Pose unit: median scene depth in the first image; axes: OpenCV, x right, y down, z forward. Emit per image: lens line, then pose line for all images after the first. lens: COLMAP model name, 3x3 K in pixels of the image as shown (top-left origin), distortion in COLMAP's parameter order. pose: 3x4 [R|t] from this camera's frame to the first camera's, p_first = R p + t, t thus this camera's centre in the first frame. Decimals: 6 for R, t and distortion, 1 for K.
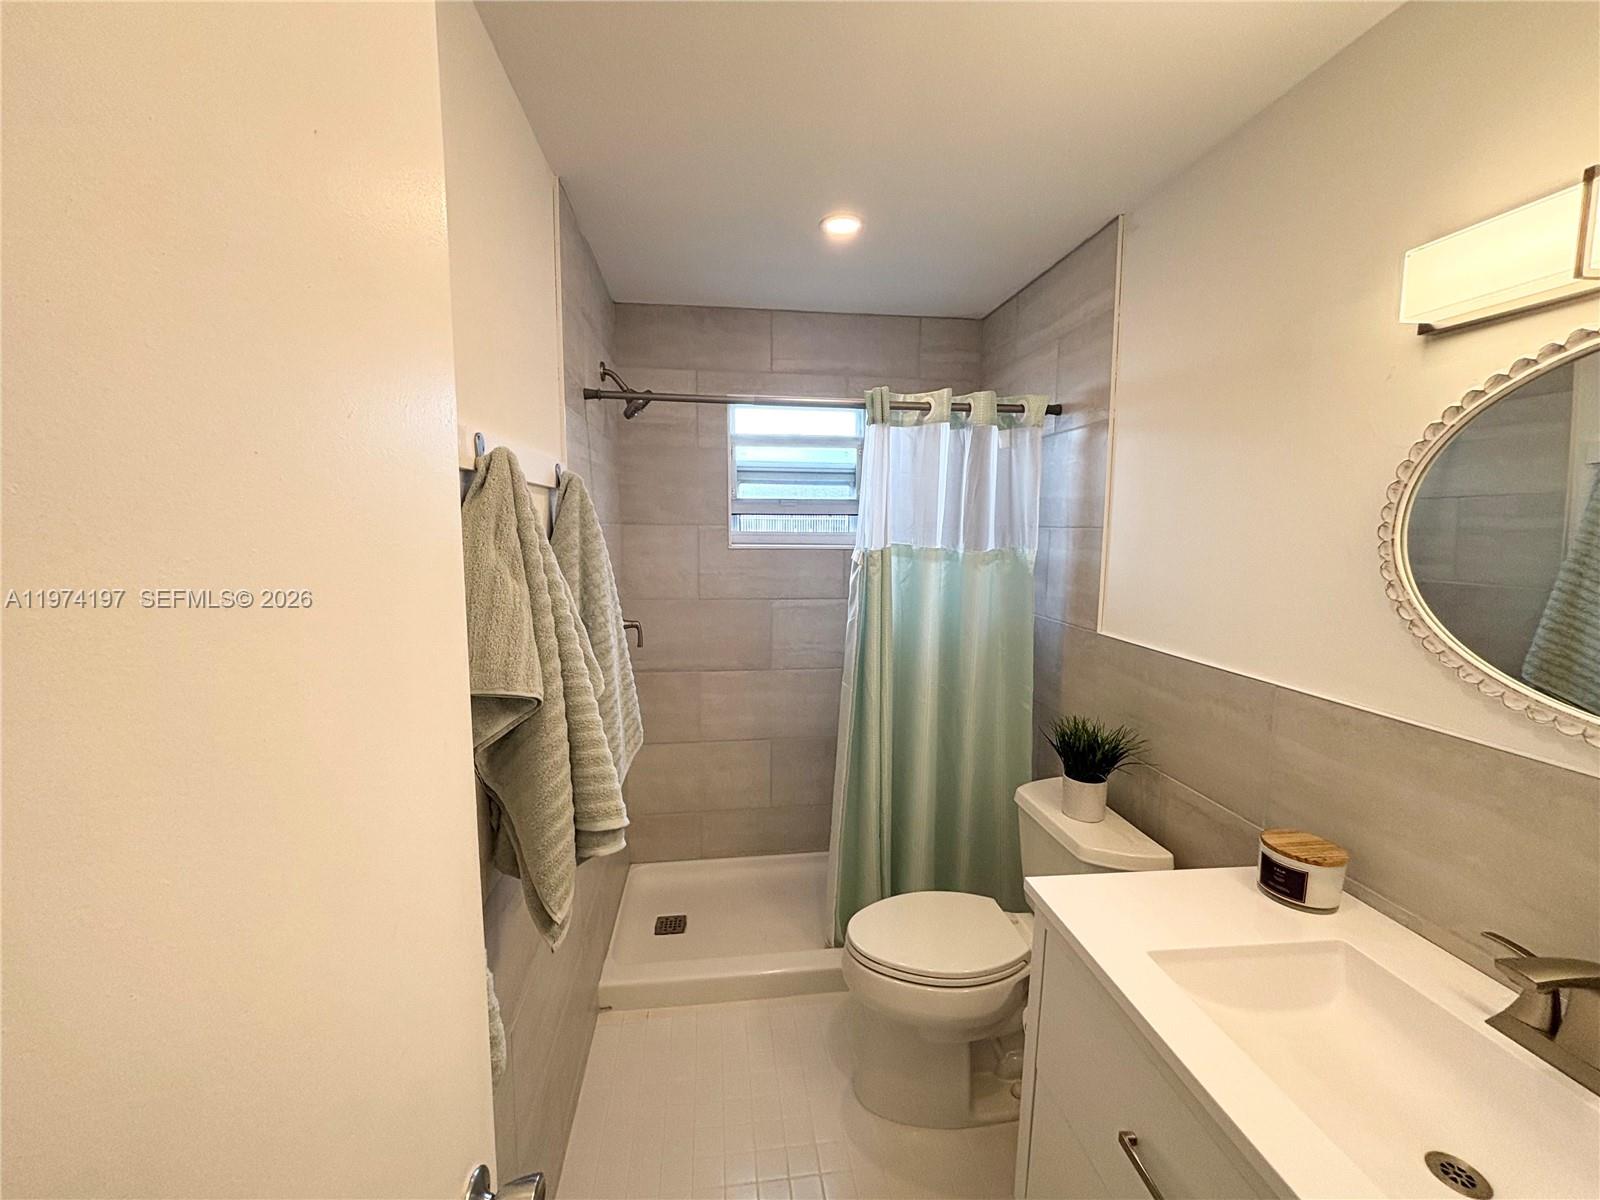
lens RADIAL K [[646.4, 0, 802.4], [0, 646.4, 598.2], [0, 0, 1]] dist [0.007428, -0.000112]
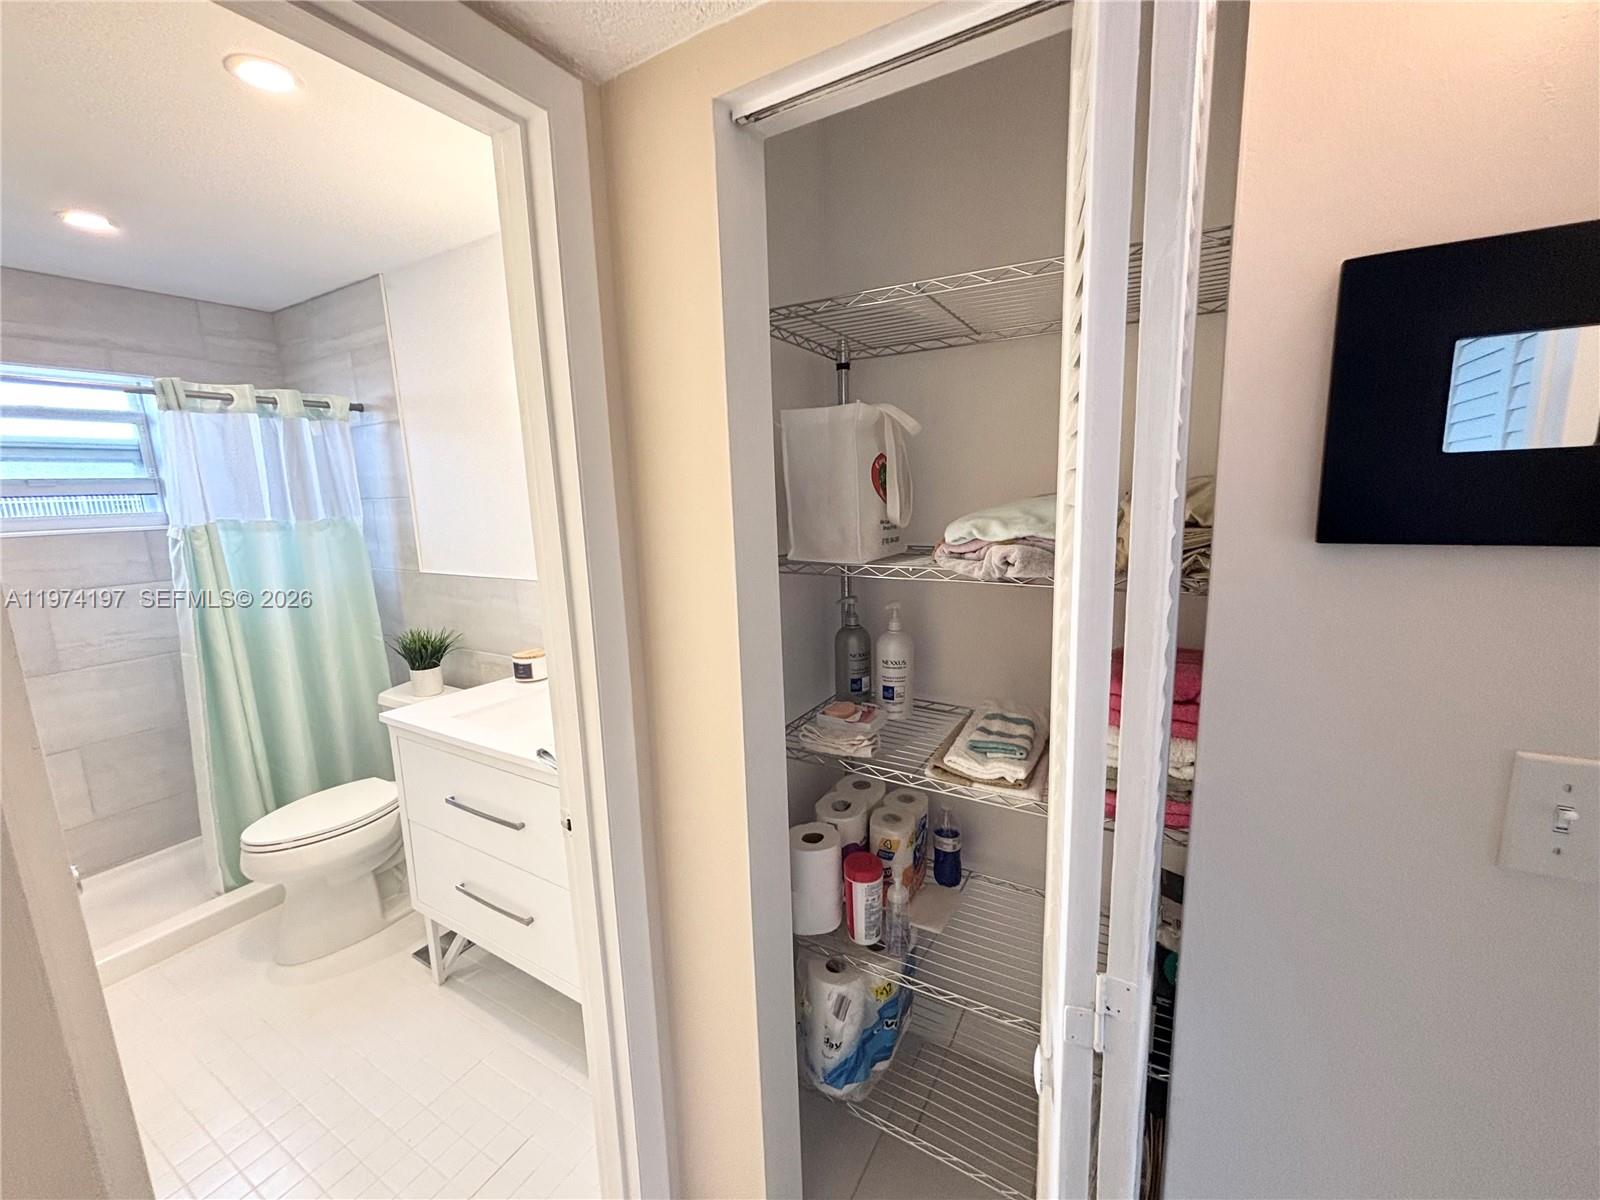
lens RADIAL K [[643.1, 0, 800.0], [0, 643.1, 600.0], [0, 0, 1]] dist [-0.023124, 0.010475]
pose [[0.611664, -0.162428, 0.774264, -0.116332], [0.126005, 0.986205, 0.107346, 0.062759], [-0.781019, 0.031901, 0.623692, -0.472738]]
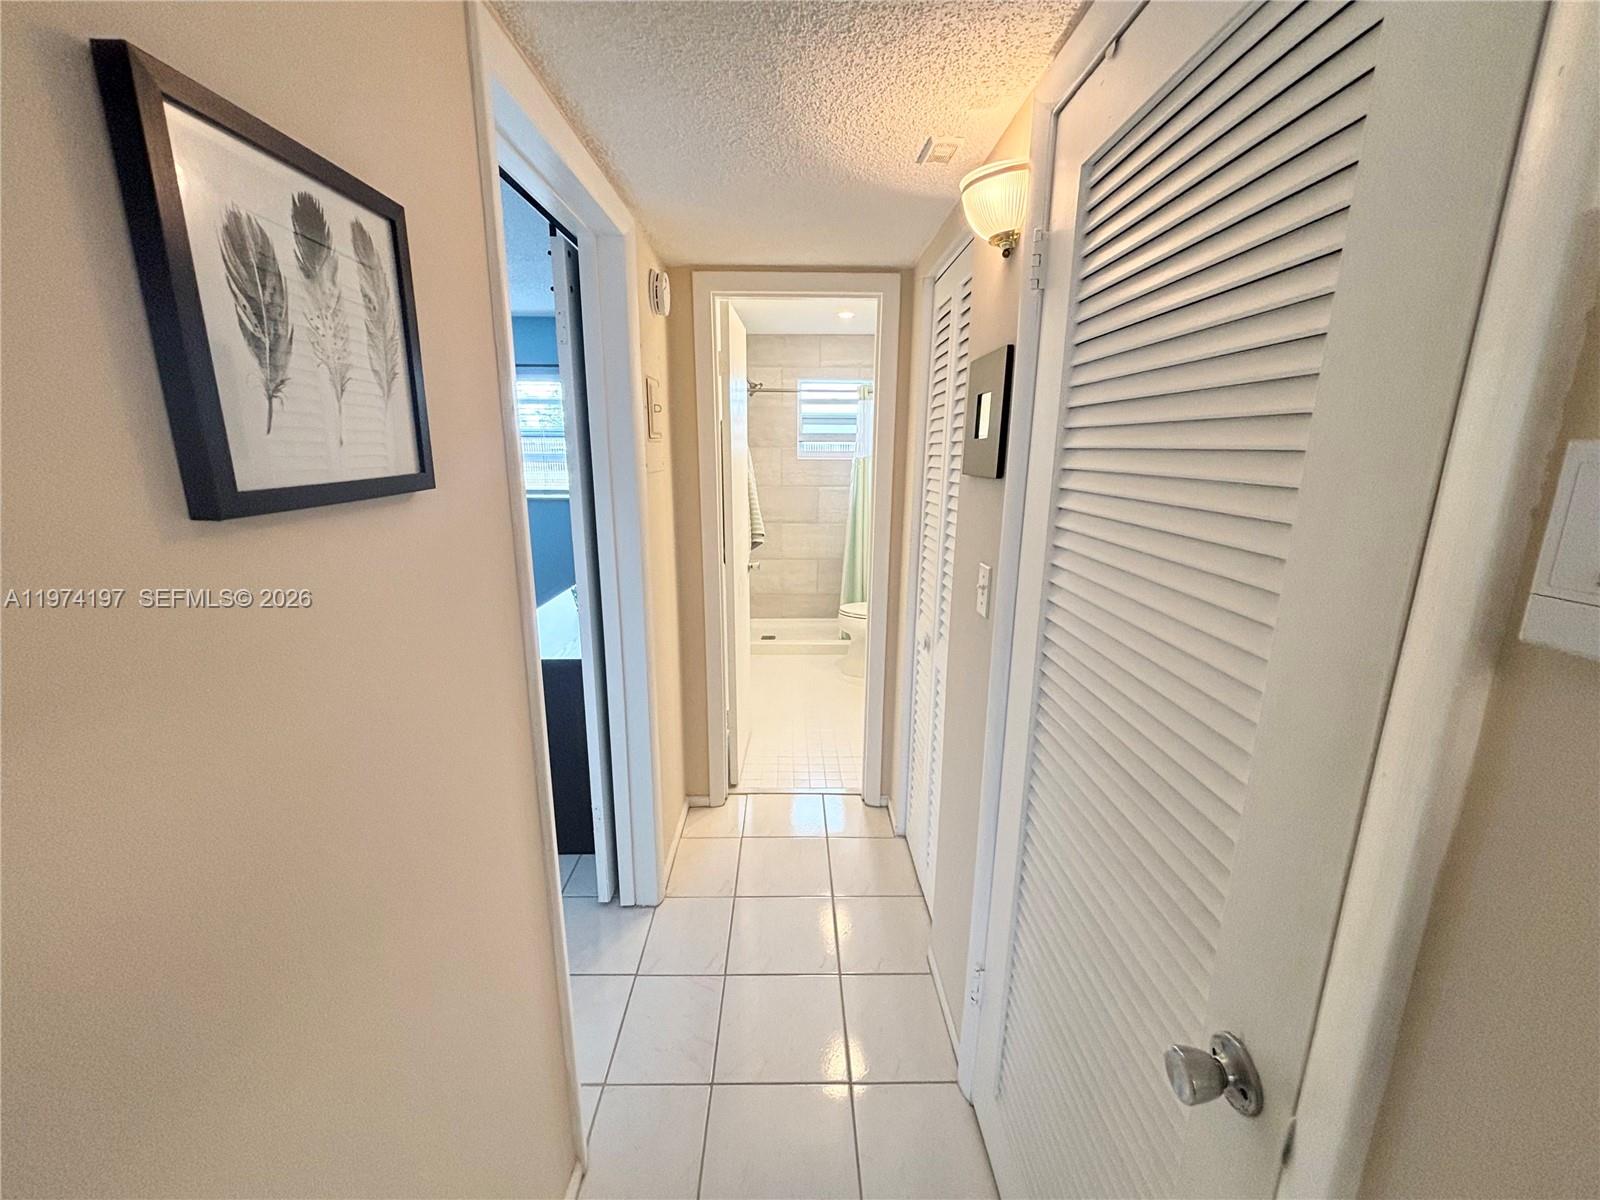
lens RADIAL K [[646.4, 0, 802.4], [0, 646.4, 598.2], [0, 0, 1]] dist [0.007428, -0.000112]
pose [[0.993191, 0.022156, -0.114368, 0.174895], [-0.009026, 0.993433, 0.114062, 0.151037], [0.116144, -0.112253, 0.986869, -1.265863]]
